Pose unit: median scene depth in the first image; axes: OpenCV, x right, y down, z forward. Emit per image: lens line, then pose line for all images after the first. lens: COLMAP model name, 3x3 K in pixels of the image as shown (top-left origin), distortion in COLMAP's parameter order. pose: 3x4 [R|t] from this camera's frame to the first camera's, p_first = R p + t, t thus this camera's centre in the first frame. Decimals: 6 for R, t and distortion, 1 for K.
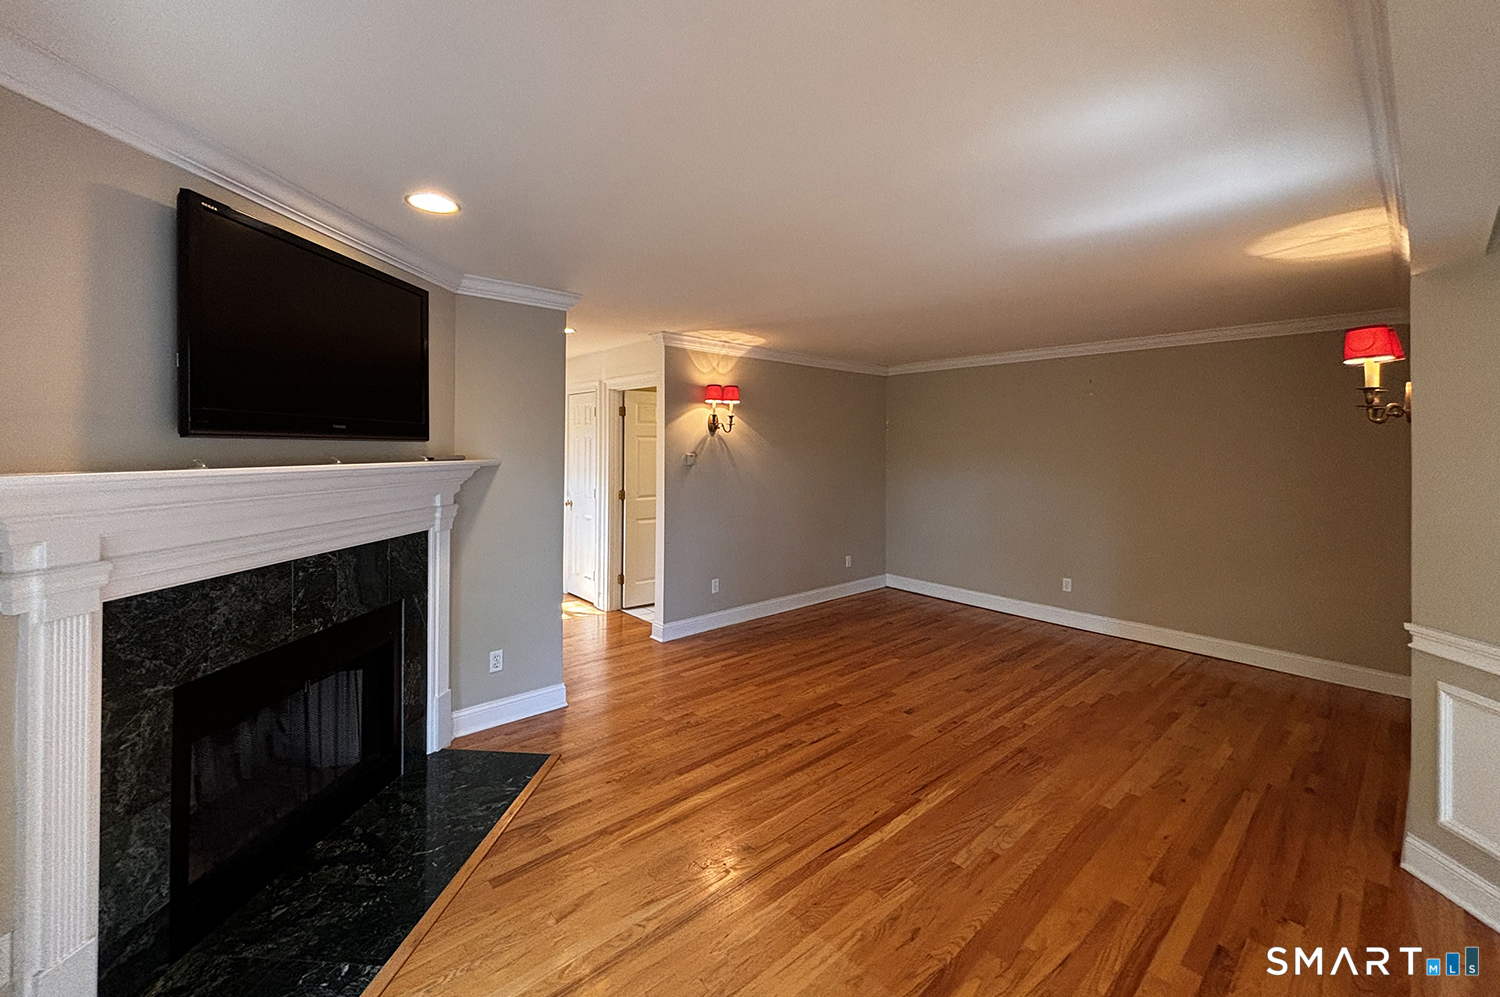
lens RADIAL K [[605.0, 0, 751.8], [0, 605.0, 441.5], [0, 0, 1]] dist [0.000137, 0.000126]
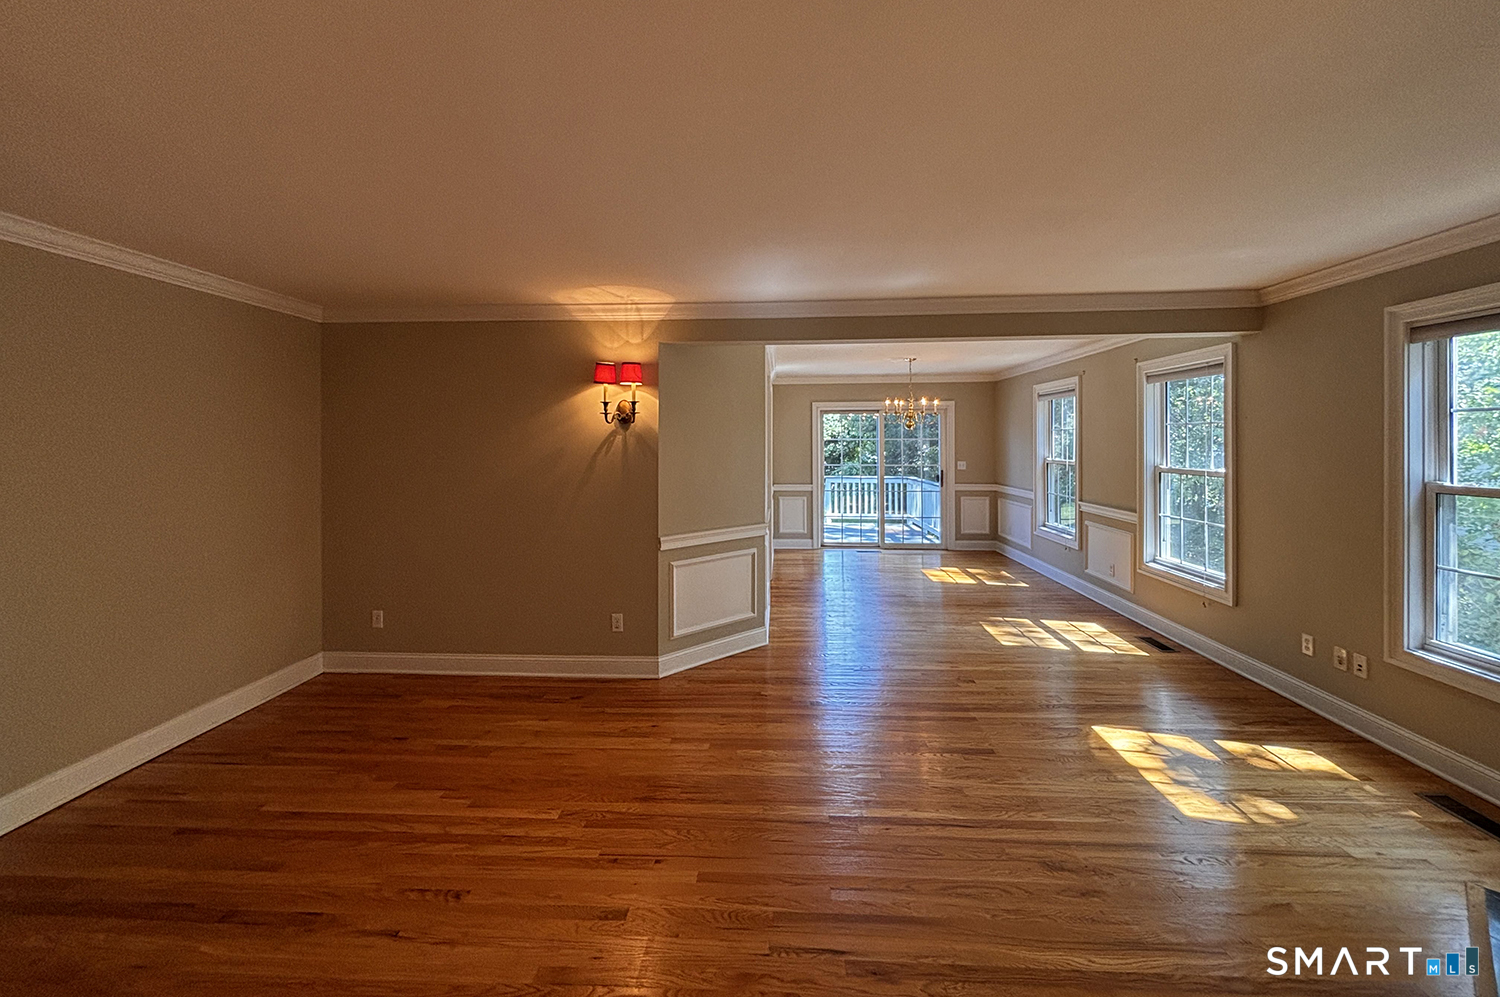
lens RADIAL K [[605.0, 0, 751.8], [0, 605.0, 441.5], [0, 0, 1]] dist [0.000137, 0.000126]
pose [[-0.708513, -0.006886, 0.705664, -0.224352], [-0.008768, 0.999961, 0.000954, 0.009455], [-0.705644, -0.005511, -0.708546, 1.344252]]
